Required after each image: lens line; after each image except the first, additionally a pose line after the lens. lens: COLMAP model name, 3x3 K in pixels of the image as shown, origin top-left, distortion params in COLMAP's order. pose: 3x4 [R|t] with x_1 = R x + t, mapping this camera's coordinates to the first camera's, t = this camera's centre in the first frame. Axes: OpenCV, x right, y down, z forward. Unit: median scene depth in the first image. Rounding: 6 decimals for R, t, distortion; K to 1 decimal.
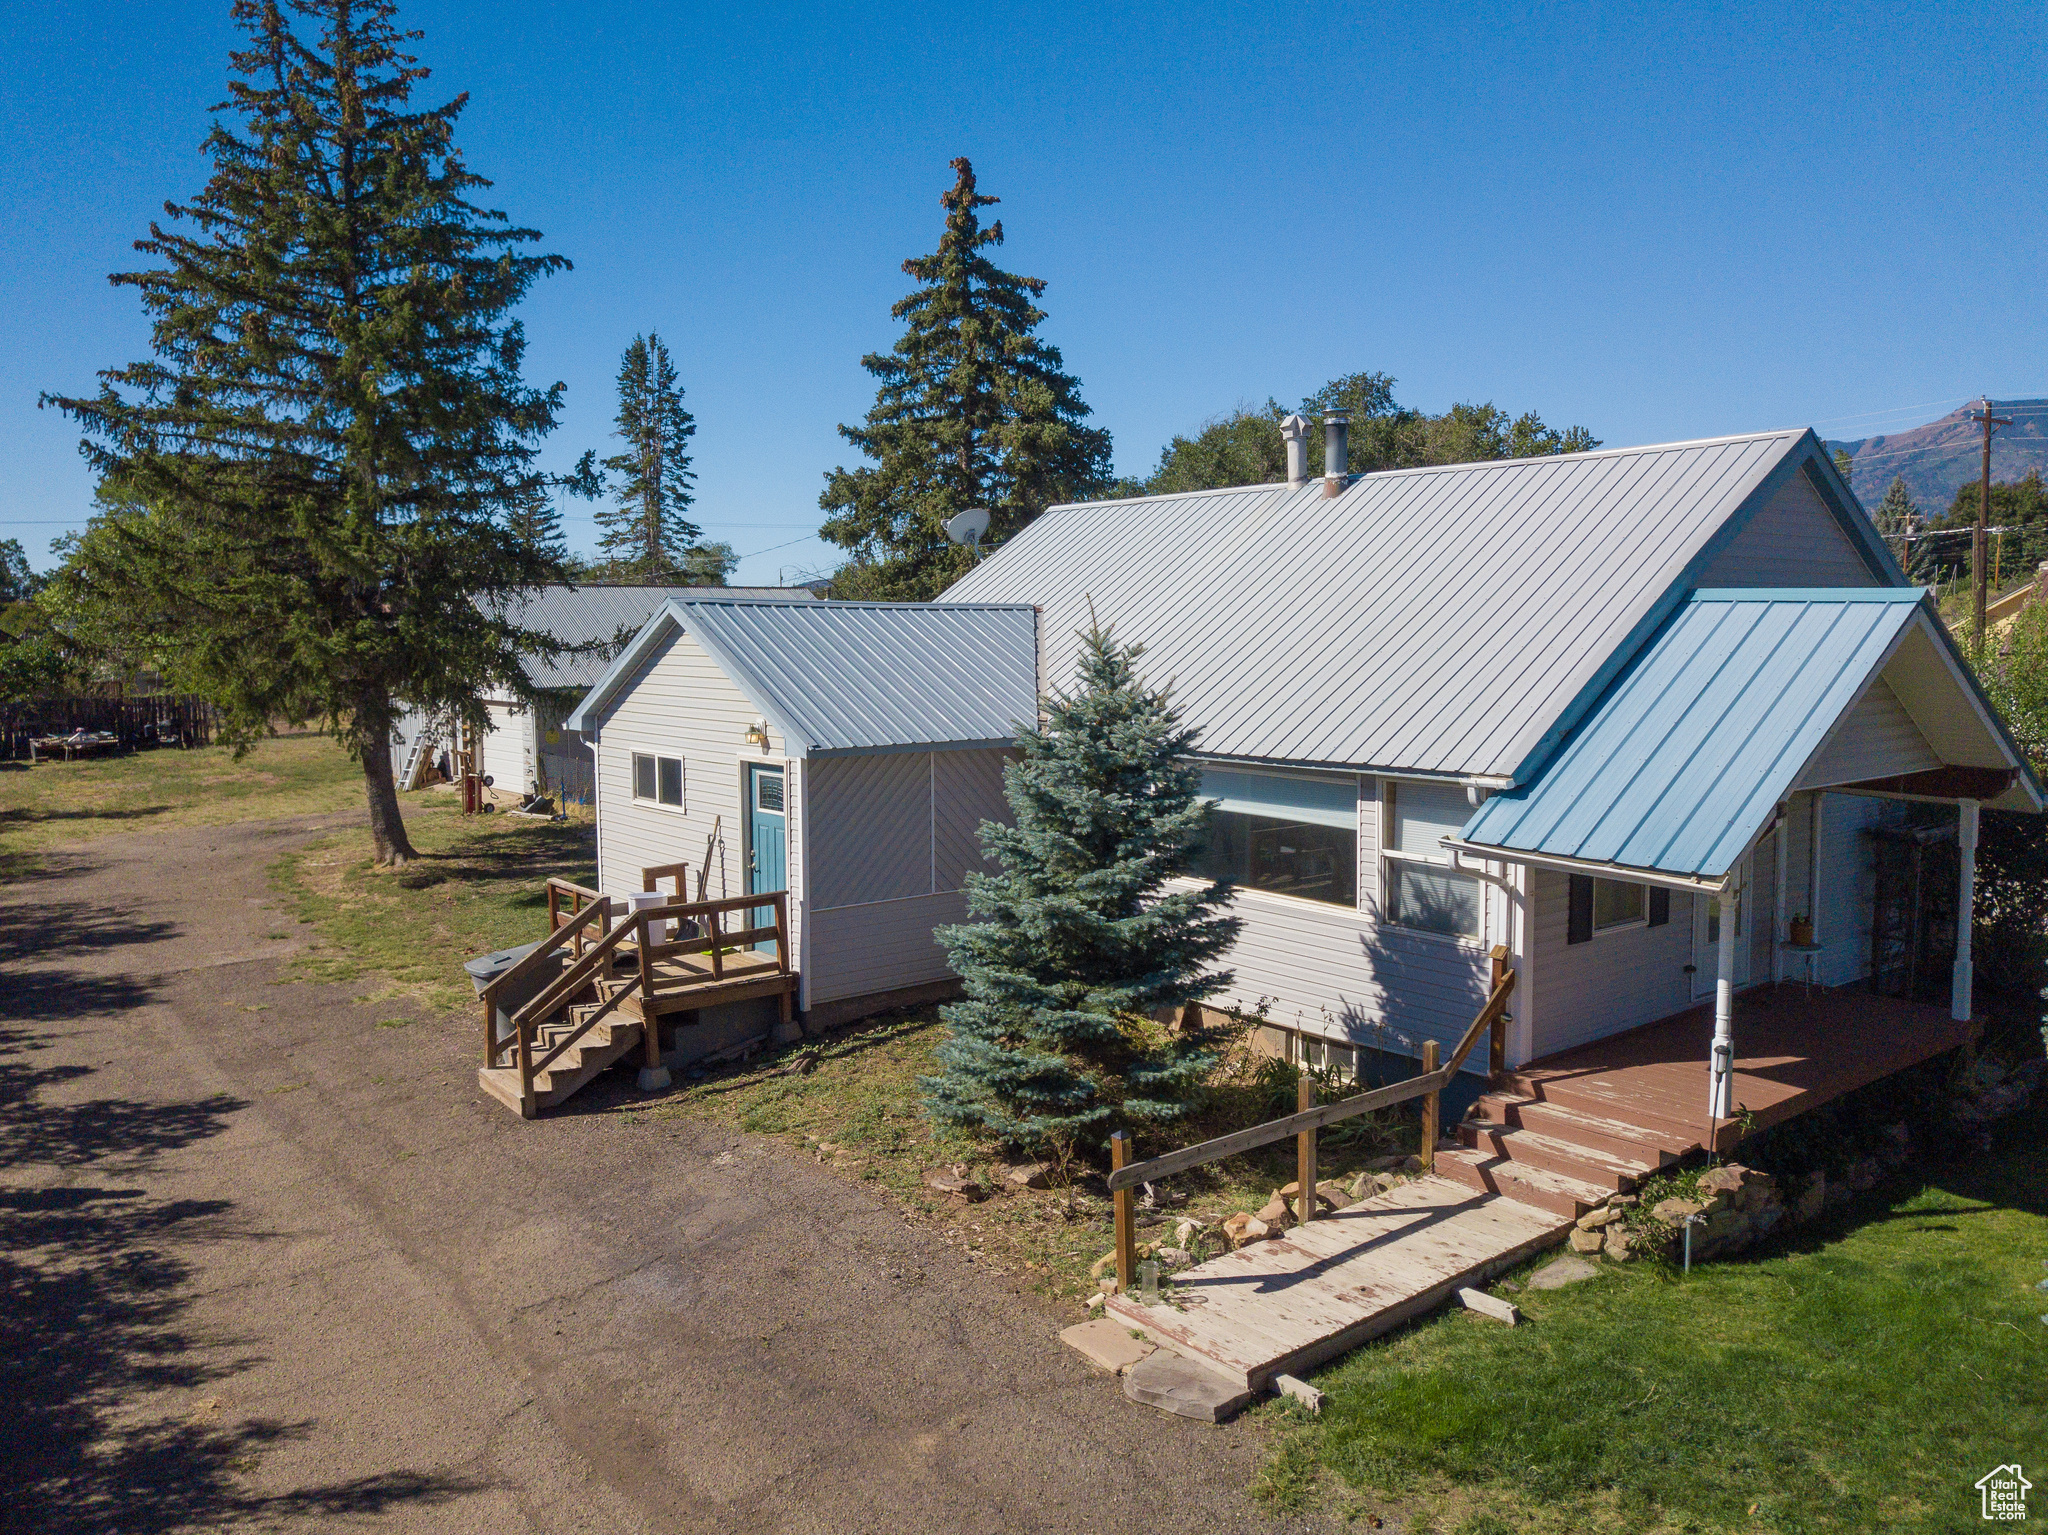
lens RADIAL K [[1566.2, 0, 1033.4], [0, 1566.2, 759.6], [0, 0, 1]] dist [0.007041, -0.000978]
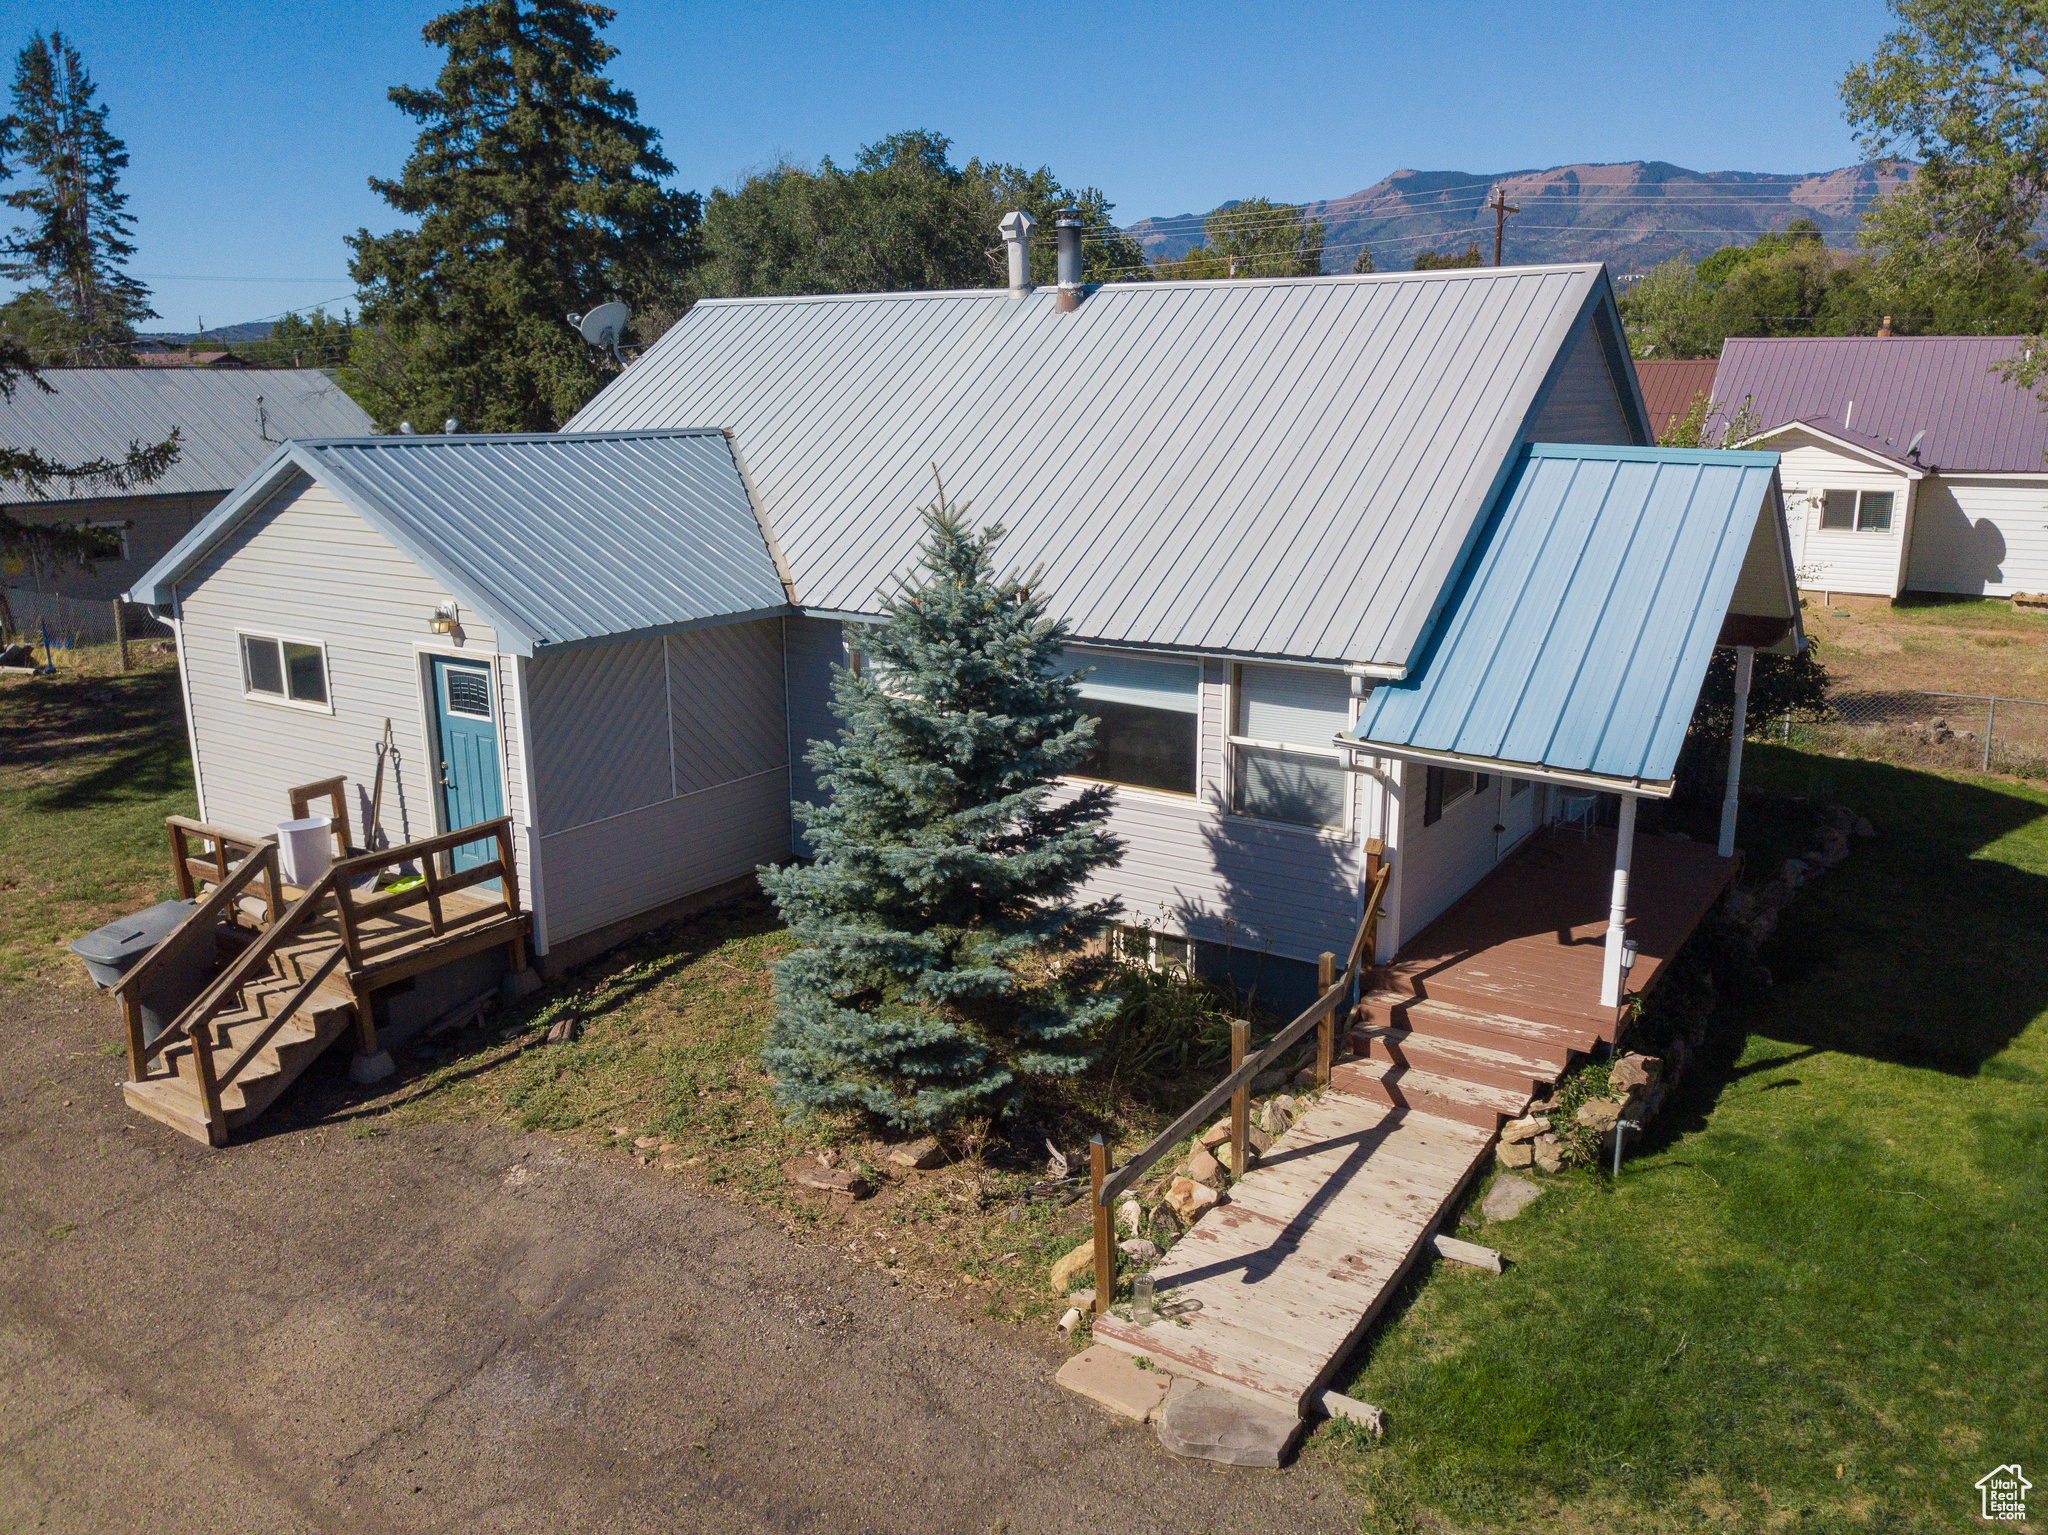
lens RADIAL K [[1566.2, 0, 1039.2], [0, 1566.2, 765.2], [0, 0, 1]] dist [0.007041, -0.000978]
pose [[0.948981, -0.074189, 0.306481, -0.175502], [0.025856, 0.986964, 0.158853, -0.078509], [-0.314270, -0.142825, 0.938528, 0.182915]]
